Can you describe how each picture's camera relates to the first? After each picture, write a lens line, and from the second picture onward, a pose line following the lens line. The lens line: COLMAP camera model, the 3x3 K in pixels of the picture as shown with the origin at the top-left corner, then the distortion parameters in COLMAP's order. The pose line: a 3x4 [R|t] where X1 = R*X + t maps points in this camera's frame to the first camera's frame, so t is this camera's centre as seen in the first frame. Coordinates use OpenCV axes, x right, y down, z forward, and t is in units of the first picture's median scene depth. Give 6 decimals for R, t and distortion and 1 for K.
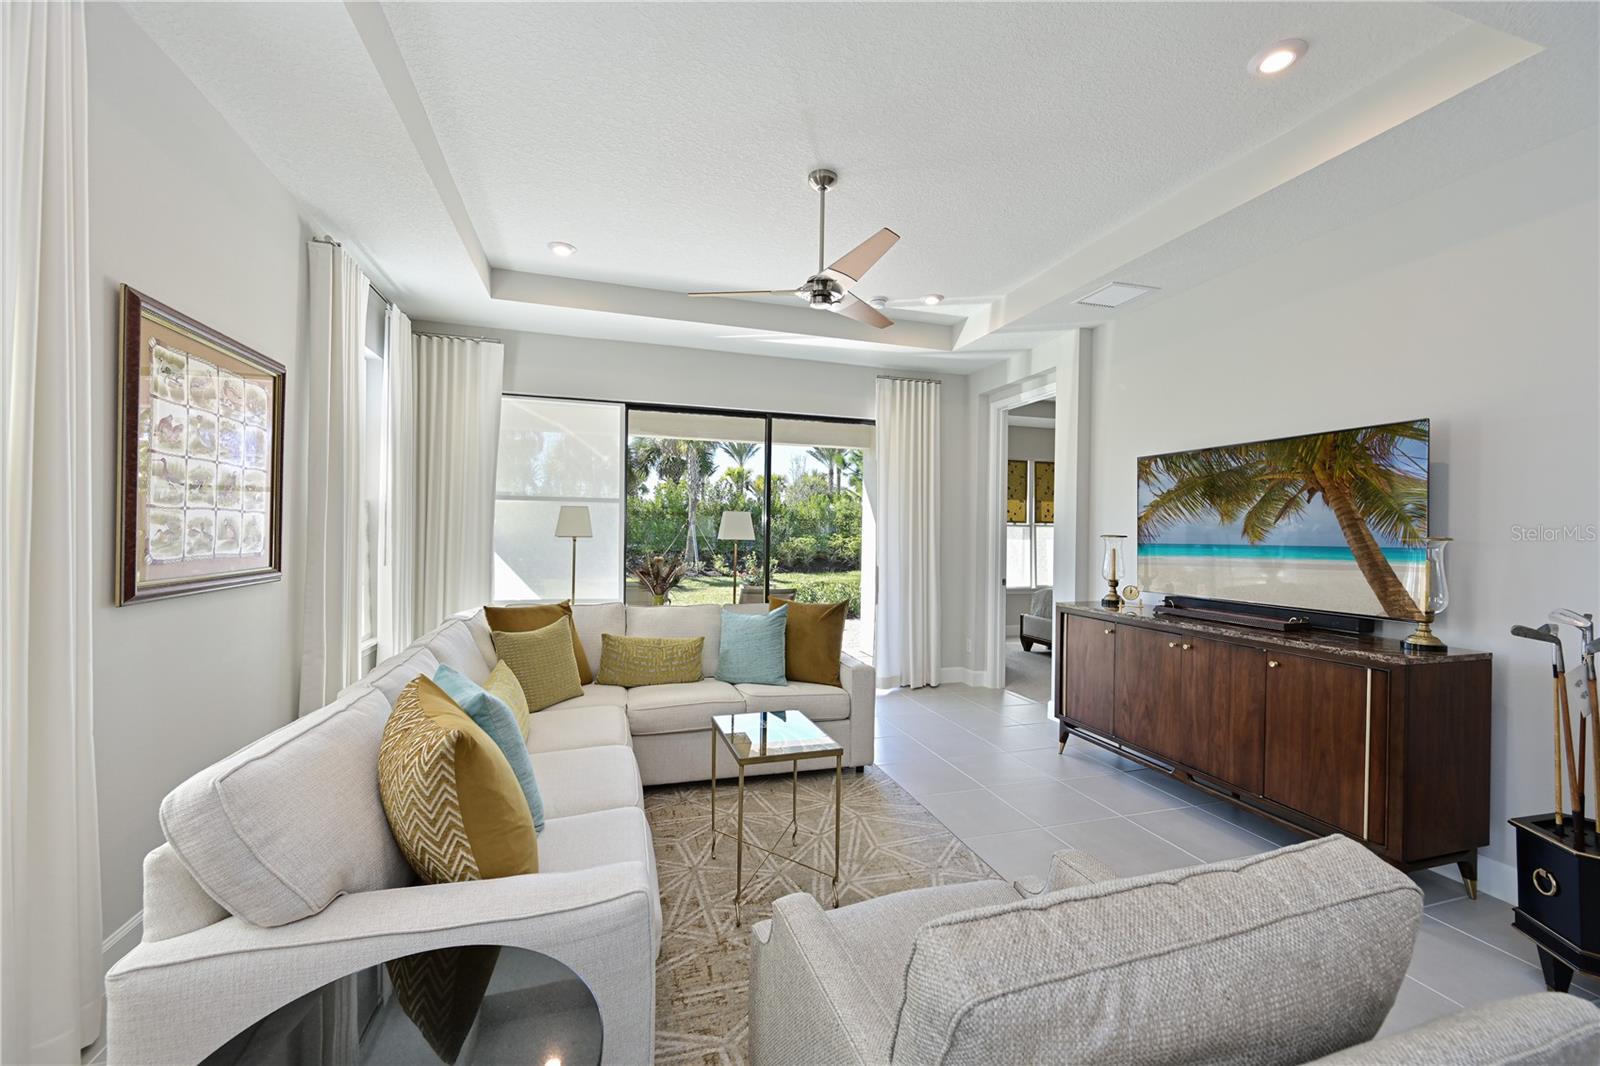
lens RADIAL K [[639.5, 0, 807.9], [0, 639.5, 528.7], [0, 0, 1]] dist [-0.003216, 0.000407]
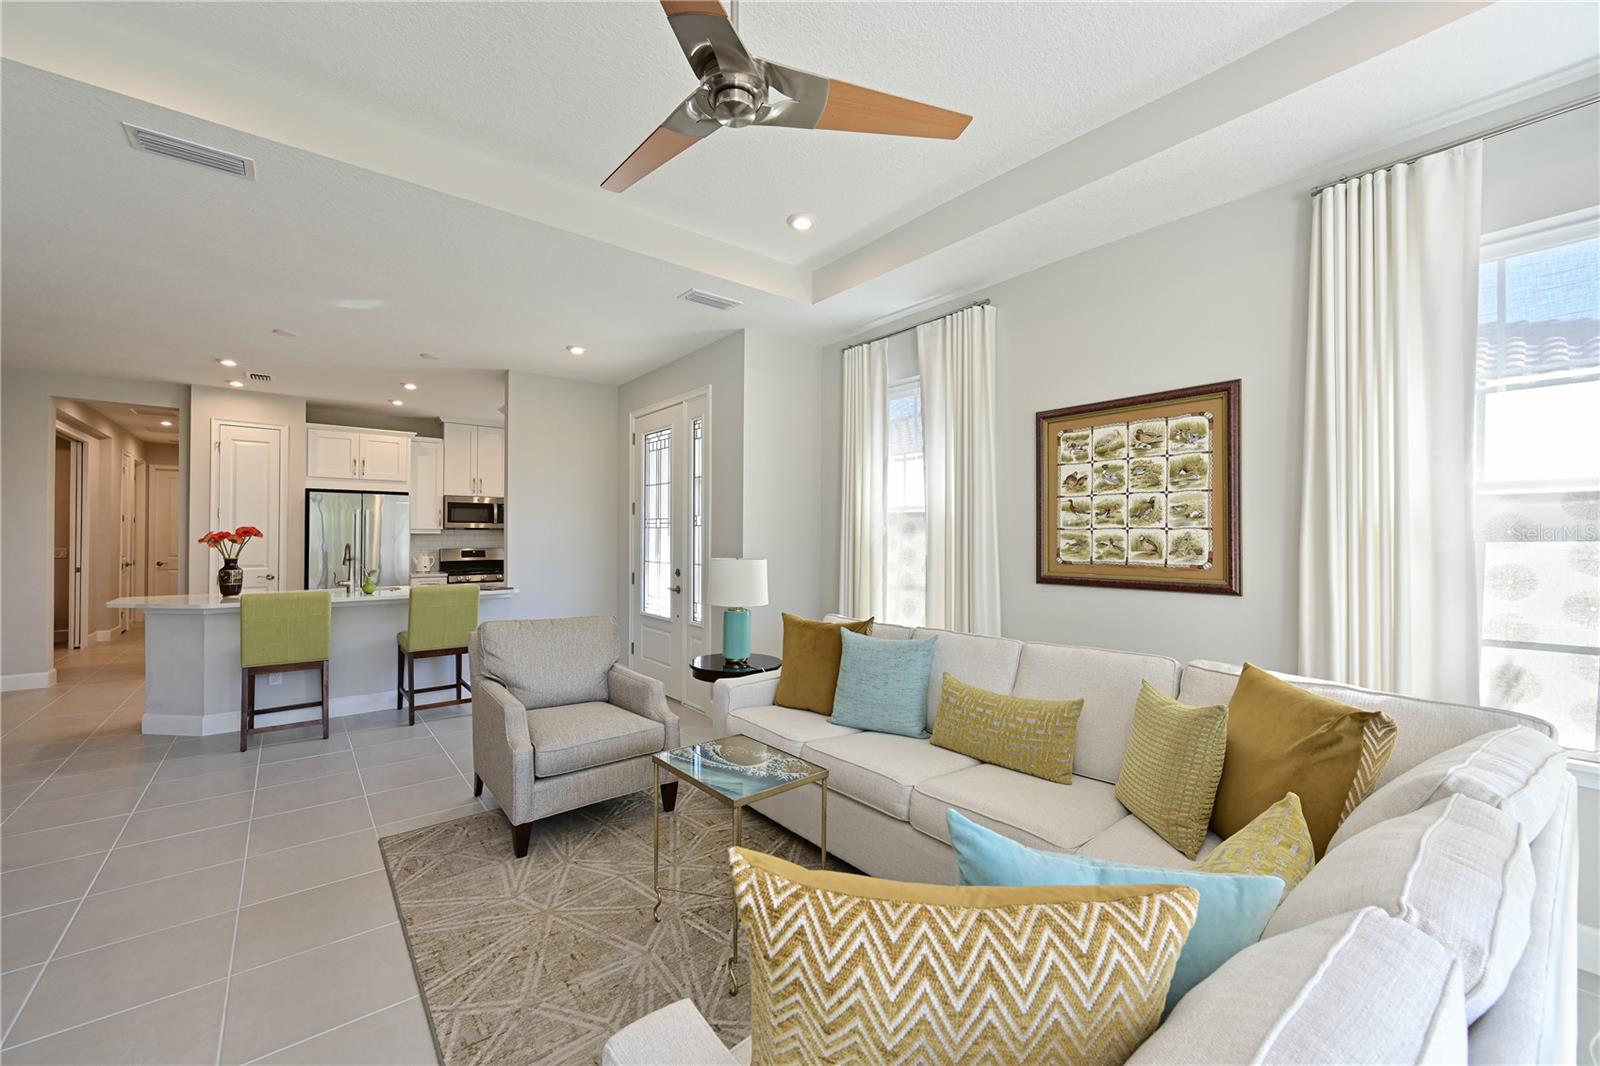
lens RADIAL K [[639.5, 0, 799.8], [0, 639.5, 536.5], [0, 0, 1]] dist [-0.003216, 0.000407]
pose [[-0.932228, -0.020960, -0.361264, 0.161712], [-0.016861, 0.999753, -0.014494, 0.014054], [0.361478, -0.007420, -0.932351, 1.580974]]
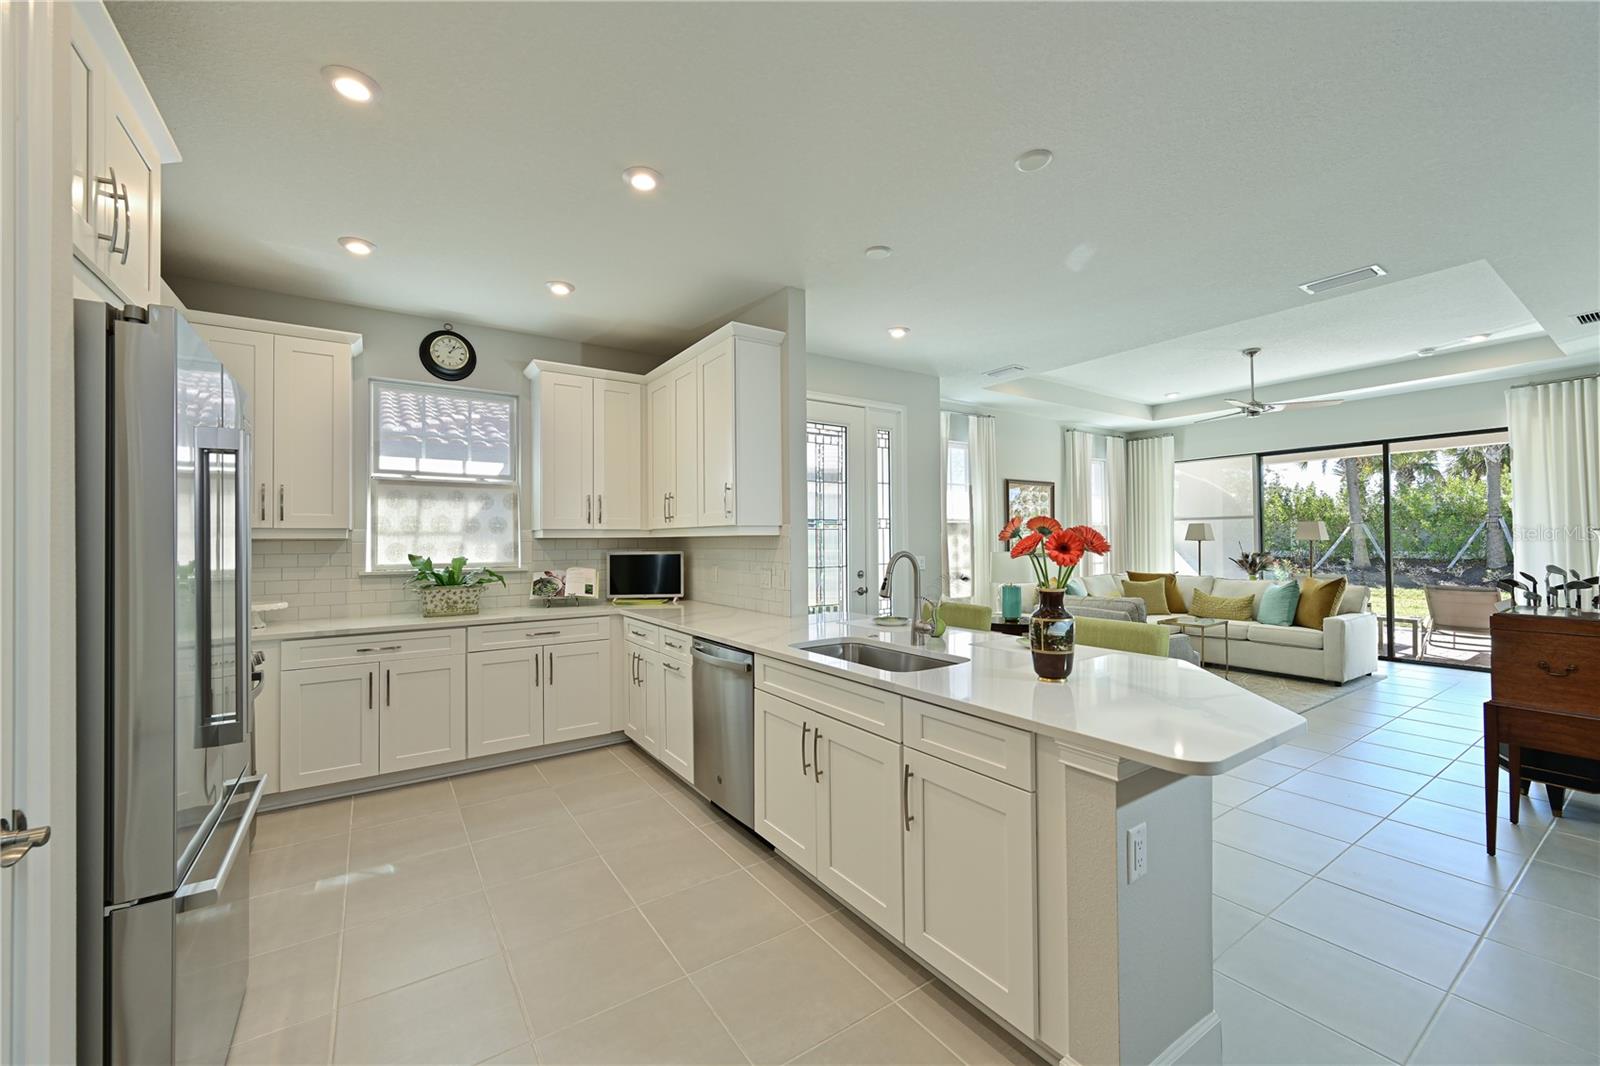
lens RADIAL K [[639.5, 0, 785.3], [0, 639.5, 539.1], [0, 0, 1]] dist [-0.003216, 0.000407]
pose [[0.280443, -0.020549, -0.959651, 1.513067], [0.019703, 0.999683, -0.015648, 0.020332], [0.959668, -0.014520, 0.280759, -0.926022]]
